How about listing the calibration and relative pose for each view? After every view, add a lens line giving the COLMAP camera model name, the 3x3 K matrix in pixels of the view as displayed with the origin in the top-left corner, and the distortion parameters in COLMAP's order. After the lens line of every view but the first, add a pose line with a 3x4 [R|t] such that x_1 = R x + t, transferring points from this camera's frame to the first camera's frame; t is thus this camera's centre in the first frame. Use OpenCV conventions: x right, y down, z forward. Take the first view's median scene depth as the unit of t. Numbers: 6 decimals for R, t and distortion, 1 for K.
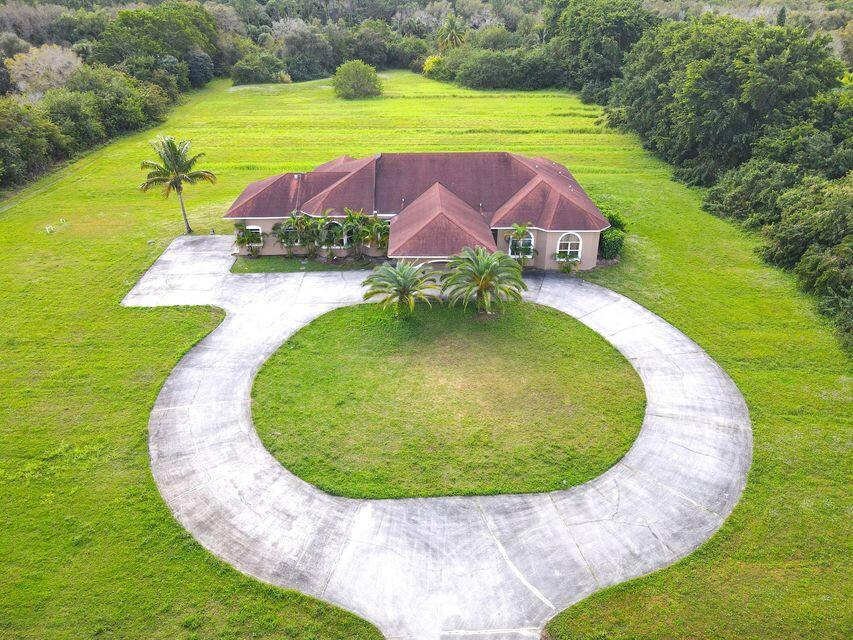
lens RADIAL K [[647.2, 0, 426.5], [0, 647.2, 320.0], [0, 0, 1]] dist [-0.004461, 0.052785]
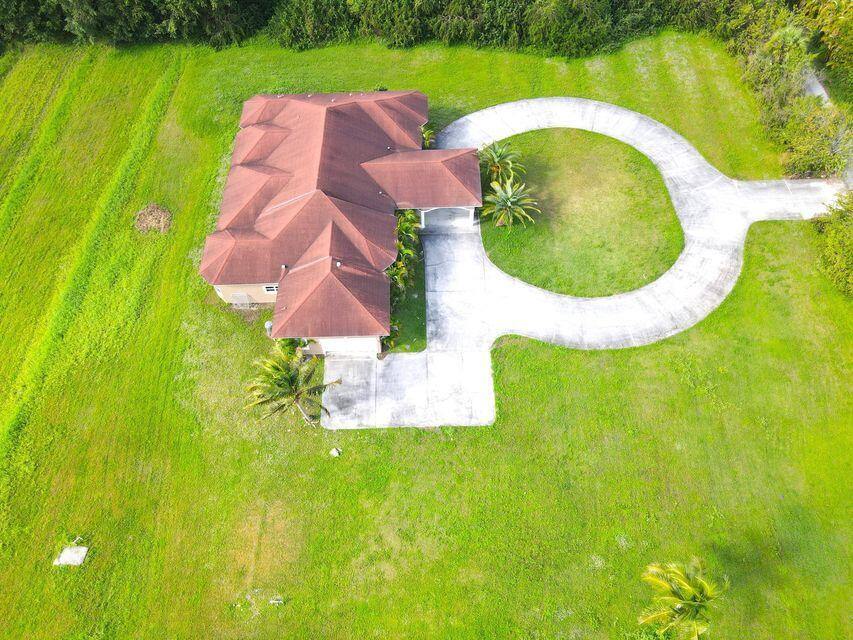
lens RADIAL K [[647.2, 0, 426.5], [0, 647.2, 320.0], [0, 0, 1]] dist [-0.004461, 0.052785]
pose [[-0.015349, -0.816841, 0.576658, -0.378182], [0.487580, 0.497394, 0.717541, -0.369093], [-0.872943, 0.292181, 0.390641, 0.252591]]
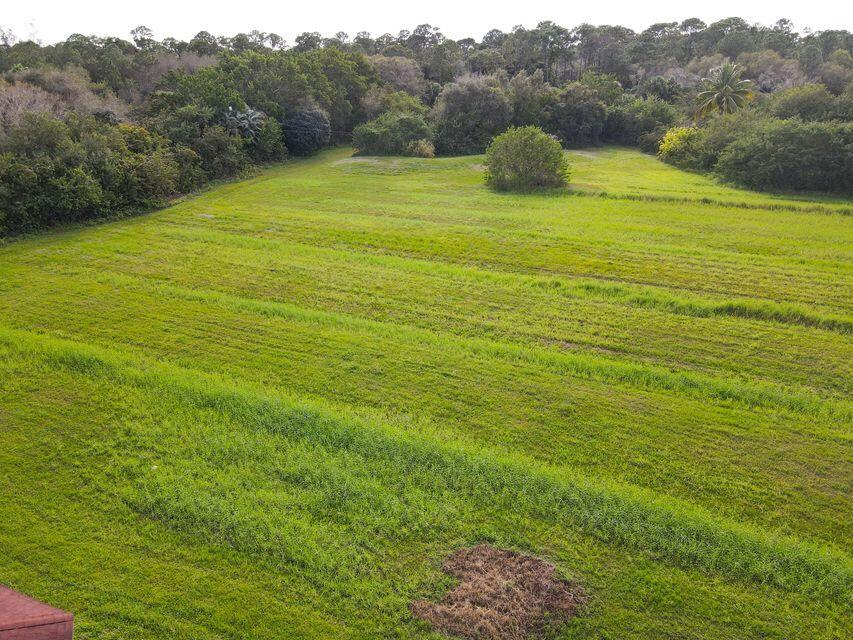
lens RADIAL K [[631.0, 0, 424.3], [0, 631.0, 286.4], [0, 0, 1]] dist [0.001850, 0.051181]
pose [[0.920881, 0.133040, -0.366441, 0.029805], [-0.185086, 0.976478, -0.110607, -0.185888], [0.343106, 0.169679, 0.923844, 0.481033]]
